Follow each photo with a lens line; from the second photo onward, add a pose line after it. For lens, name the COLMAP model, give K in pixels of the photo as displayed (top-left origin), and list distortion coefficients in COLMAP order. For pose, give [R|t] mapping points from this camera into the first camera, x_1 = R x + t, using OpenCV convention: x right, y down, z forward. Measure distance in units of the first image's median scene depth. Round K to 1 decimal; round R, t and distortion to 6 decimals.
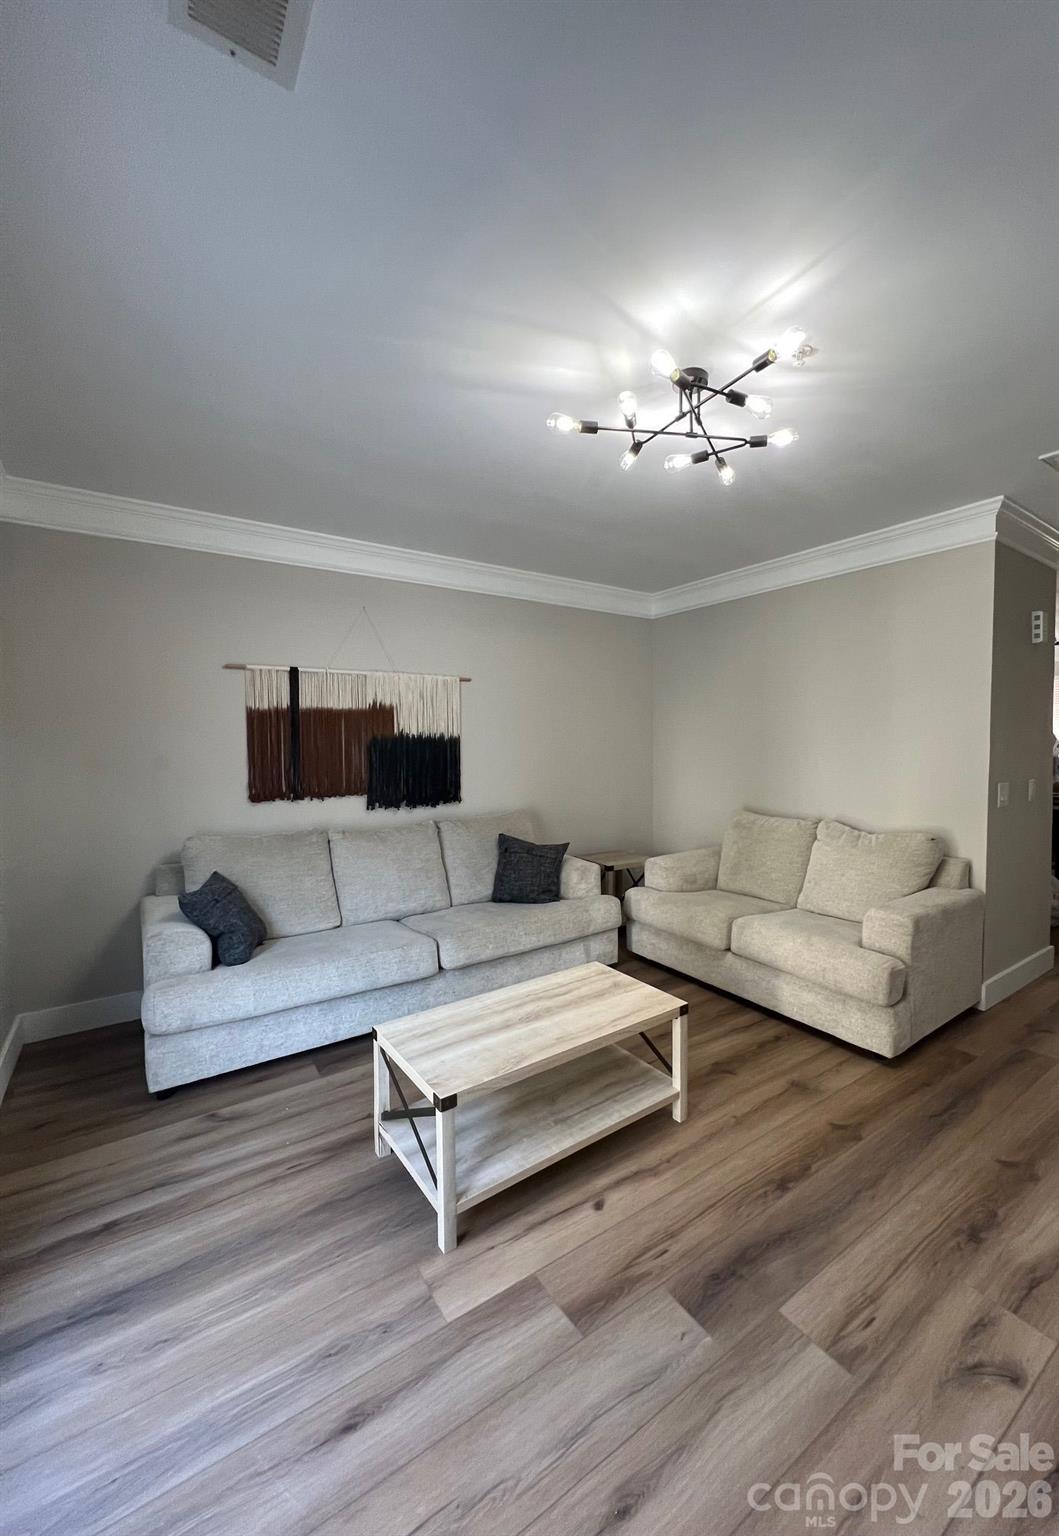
lens RADIAL K [[612.0, 0, 584.8], [0, 612.0, 769.6], [0, 0, 1]] dist [0.000321, -0.000435]
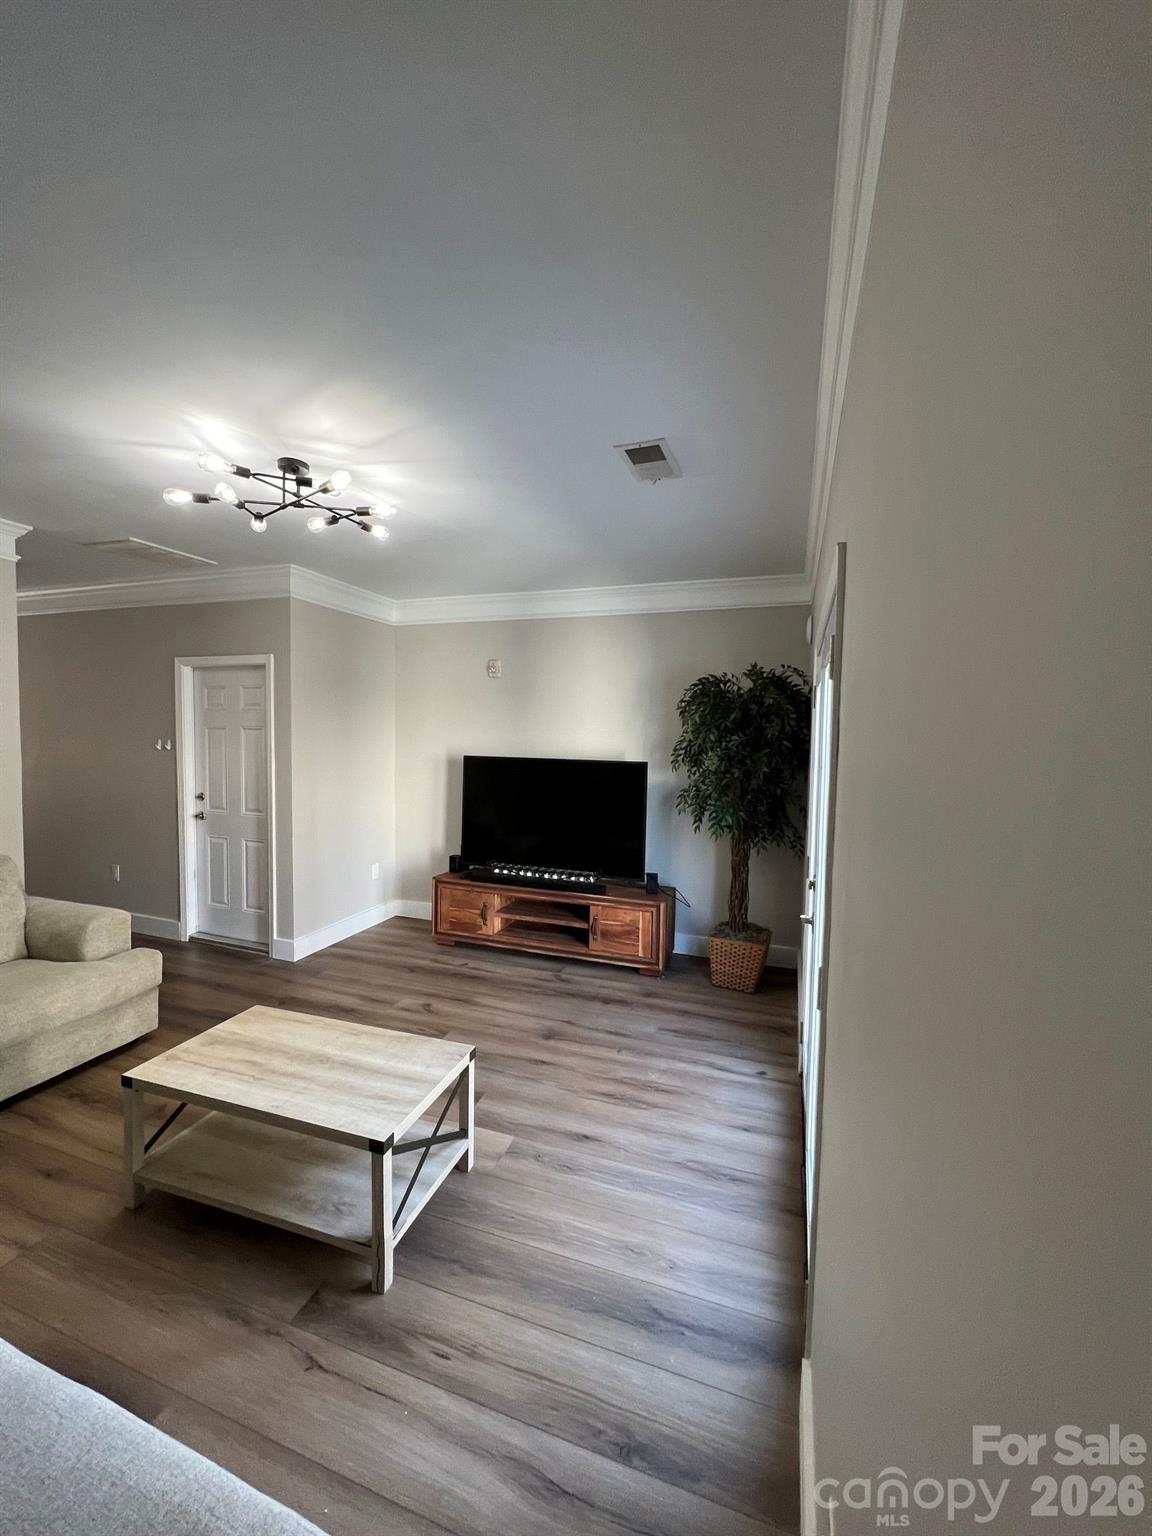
lens RADIAL K [[612.9, 0, 580.5], [0, 612.9, 764.9], [0, 0, 1]] dist [0.000002, -0.000005]
pose [[-0.568338, -0.048994, 0.821335, -0.990770], [0.022229, 0.996947, 0.074852, -0.109472], [-0.822495, 0.060799, -0.565514, 1.067095]]
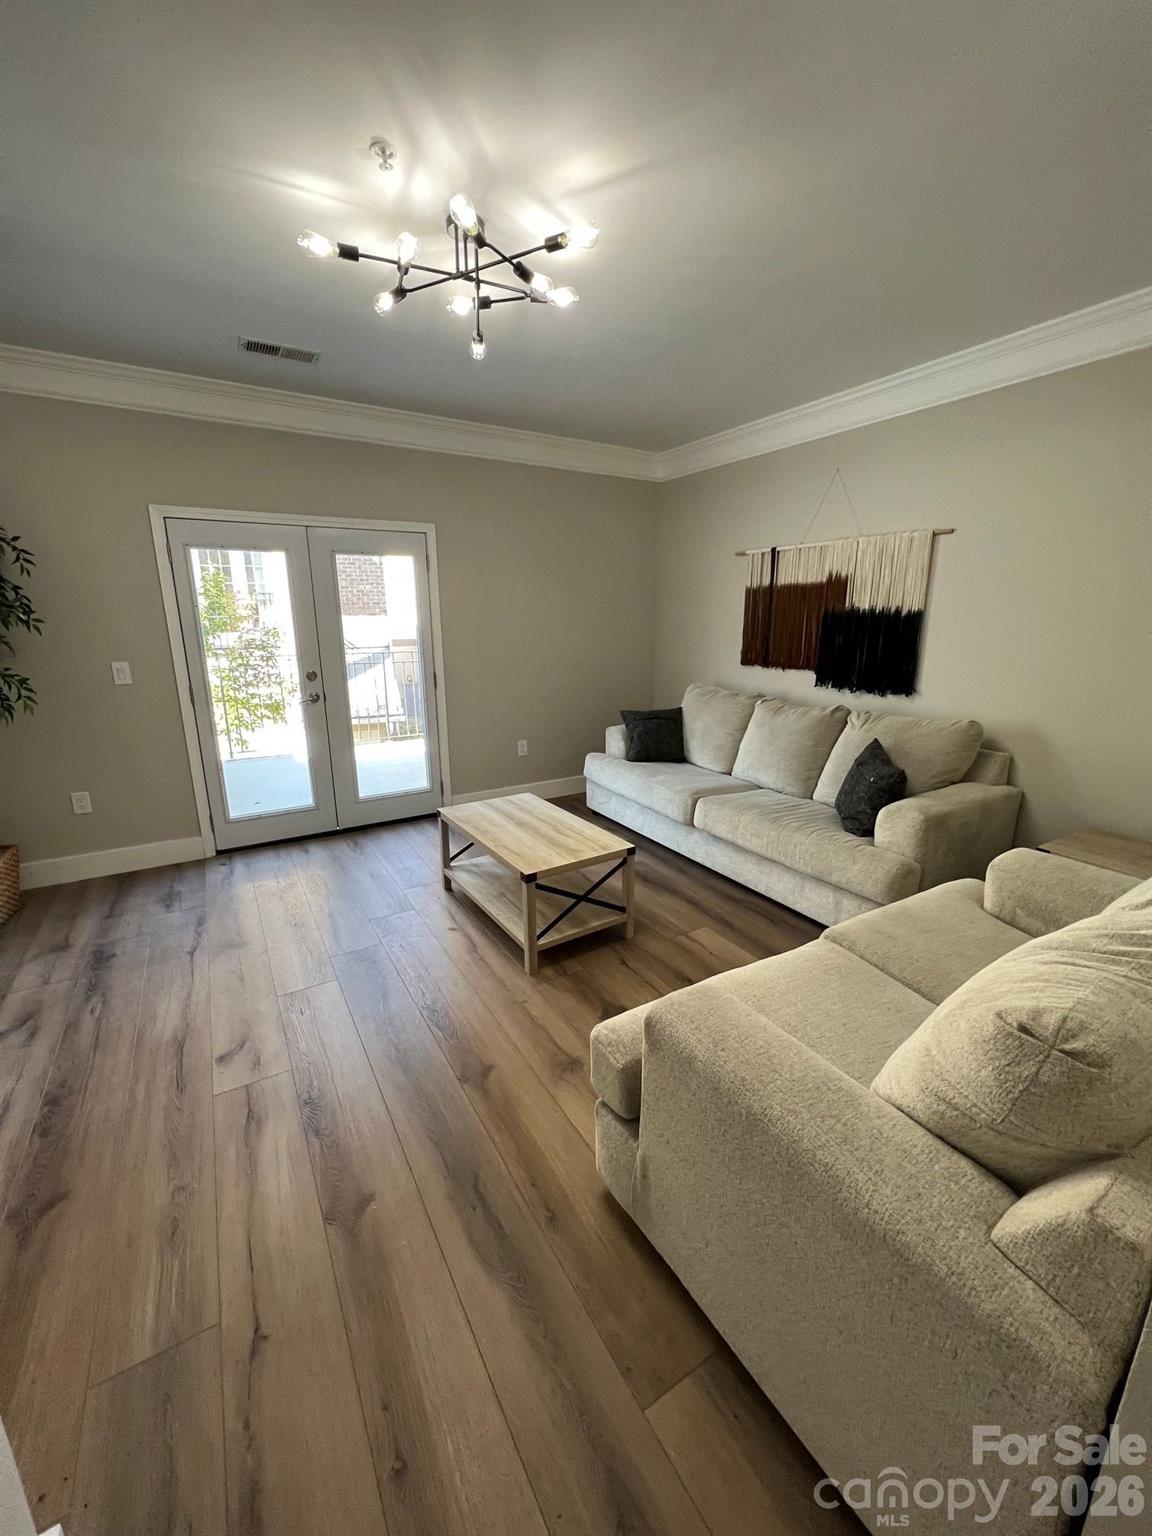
lens RADIAL K [[612.9, 0, 580.5], [0, 612.9, 764.9], [0, 0, 1]] dist [0.000002, -0.000005]
pose [[-0.084153, 0.245310, -0.965785, 1.086335], [-0.046821, 0.967179, 0.249743, -0.067581], [0.995352, 0.066235, -0.069905, 1.102650]]
